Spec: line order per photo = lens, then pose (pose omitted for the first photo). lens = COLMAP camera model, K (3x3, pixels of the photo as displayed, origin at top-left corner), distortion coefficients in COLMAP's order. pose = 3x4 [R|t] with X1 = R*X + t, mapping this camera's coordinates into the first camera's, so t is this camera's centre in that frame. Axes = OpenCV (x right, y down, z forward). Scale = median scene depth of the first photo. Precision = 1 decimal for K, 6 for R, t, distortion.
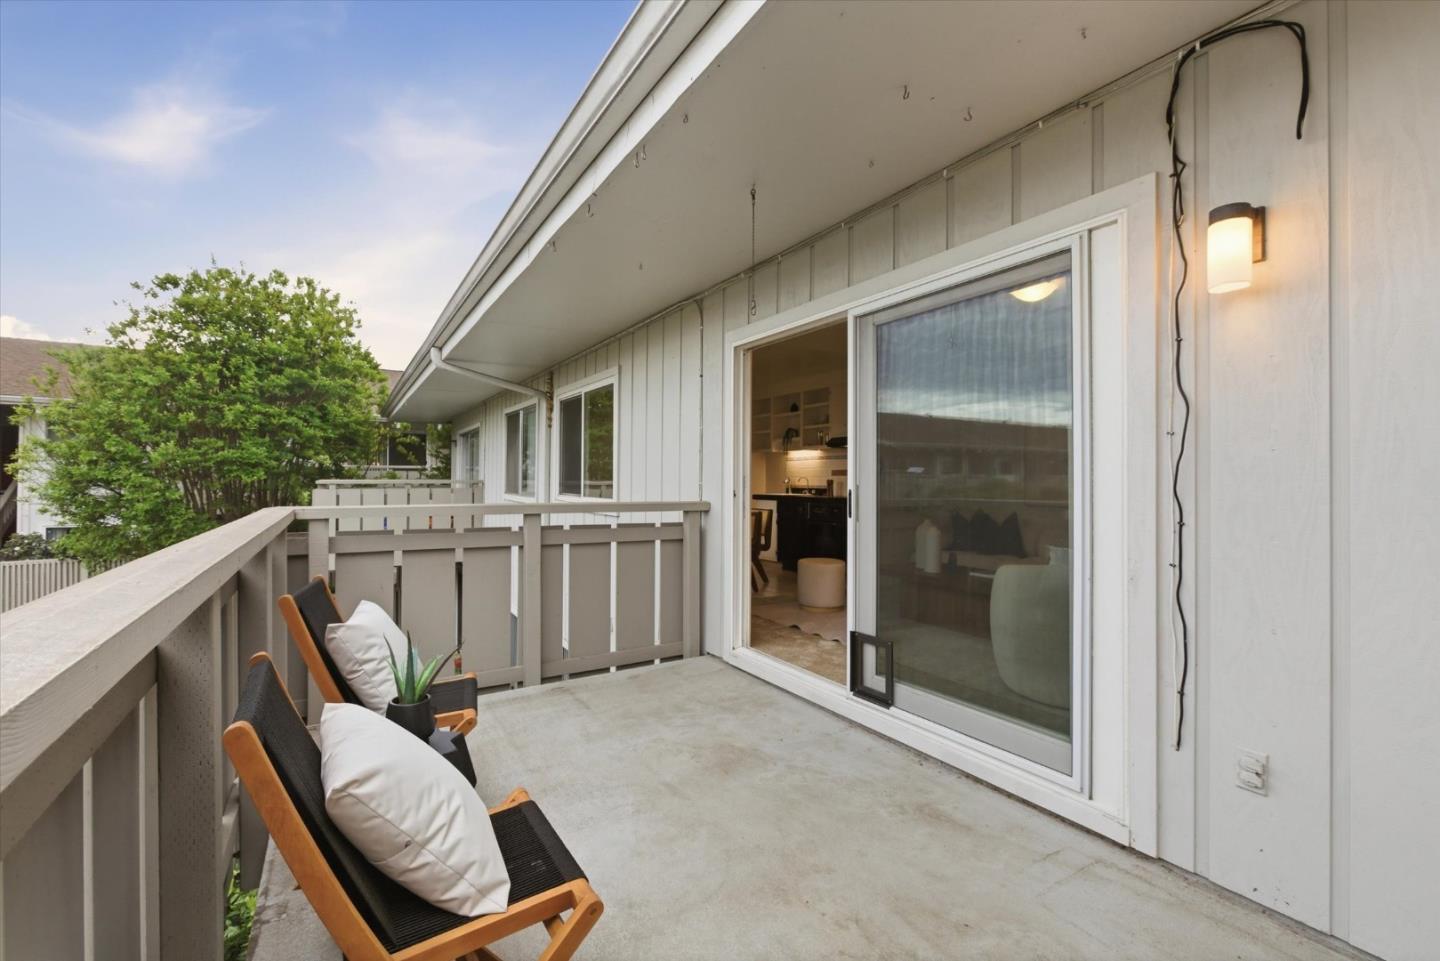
lens RADIAL K [[636.3, 0, 714.3], [0, 636.3, 473.0], [0, 0, 1]] dist [-0.015417, 0.000387]
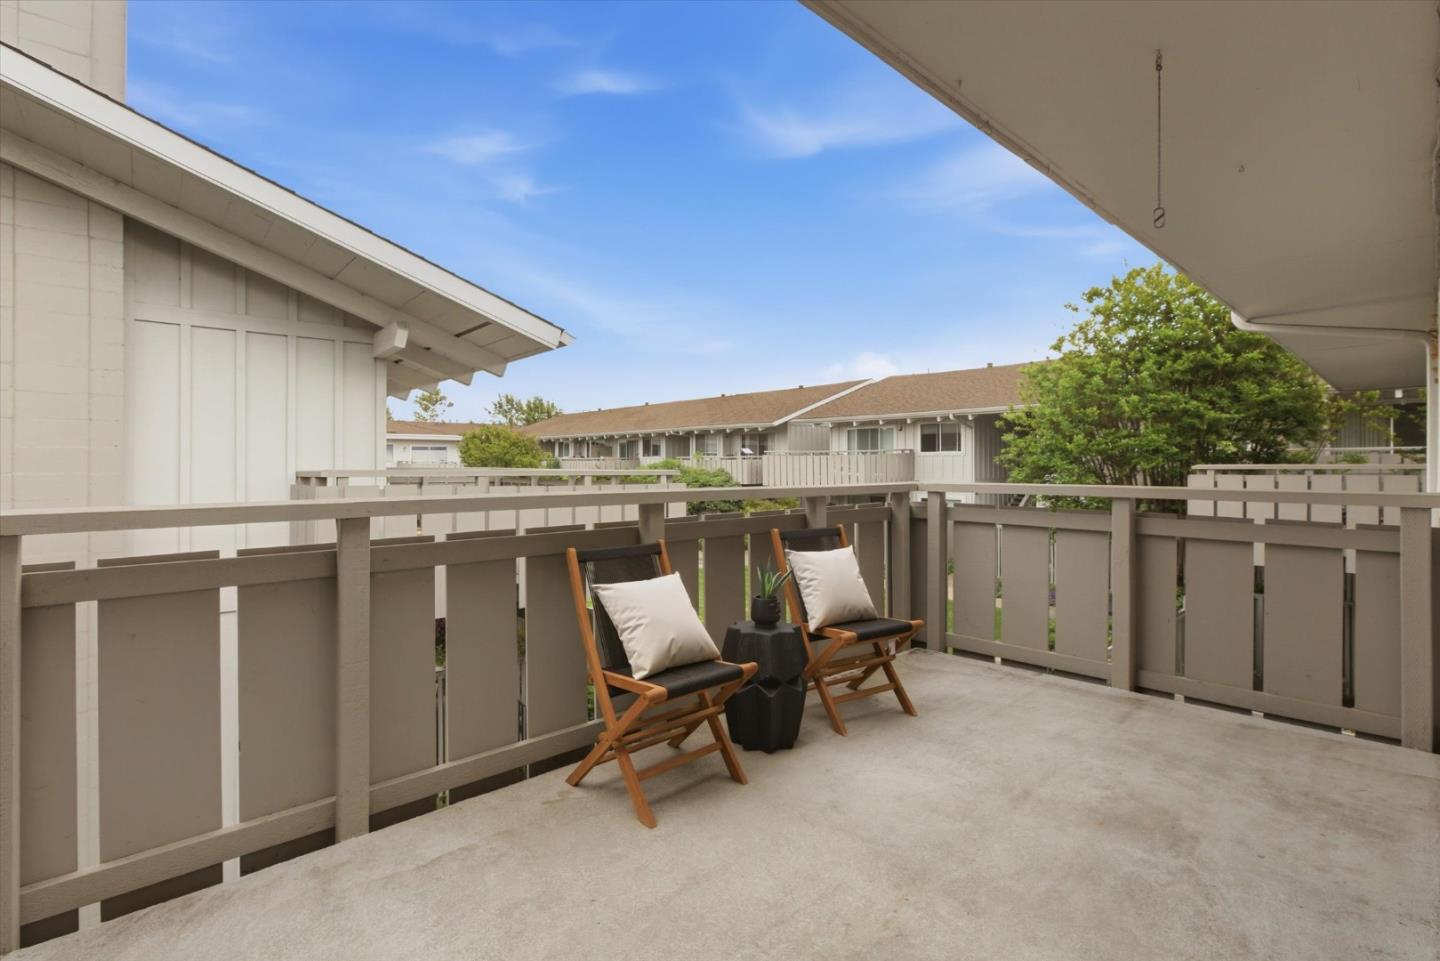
lens RADIAL K [[654.2, 0, 713.6], [0, 654.2, 465.7], [0, 0, 1]] dist [-0.022489, 0.007882]
pose [[0.184896, -0.006215, -0.982738, 0.461145], [0.012920, 0.999909, -0.003893, 0.013769], [0.982673, -0.011977, 0.184959, 0.240421]]
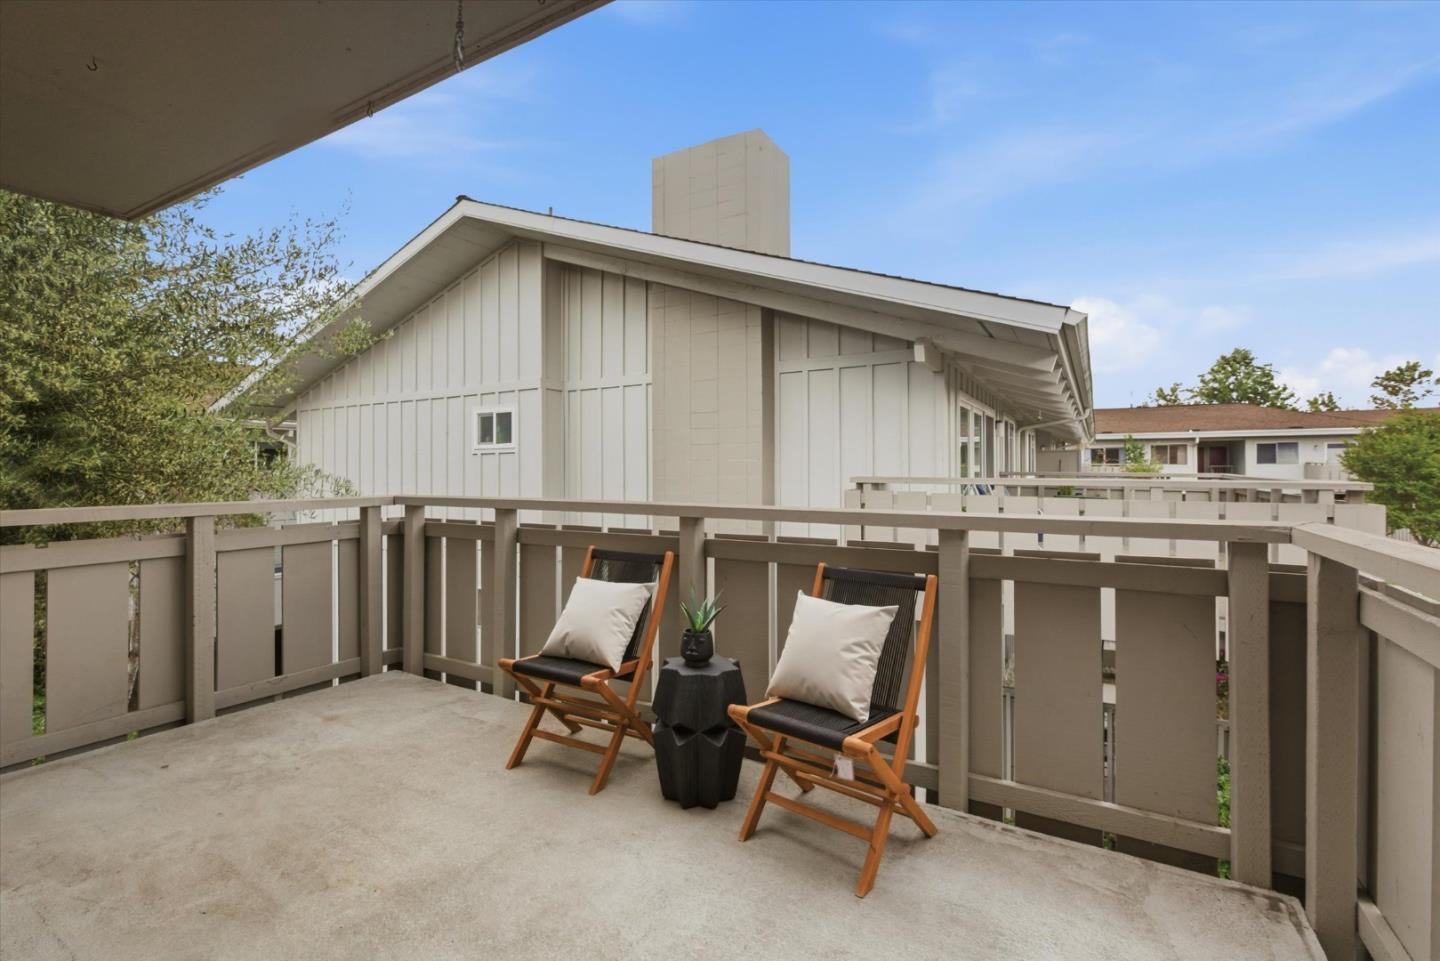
lens RADIAL K [[645.0, 0, 725.5], [0, 645.0, 513.4], [0, 0, 1]] dist [-0.031734, -0.000060]
pose [[-0.868848, 0.018528, -0.494732, 0.066104], [-0.005864, 0.998844, 0.047706, 0.014493], [0.495044, 0.044351, -0.867735, 0.928244]]
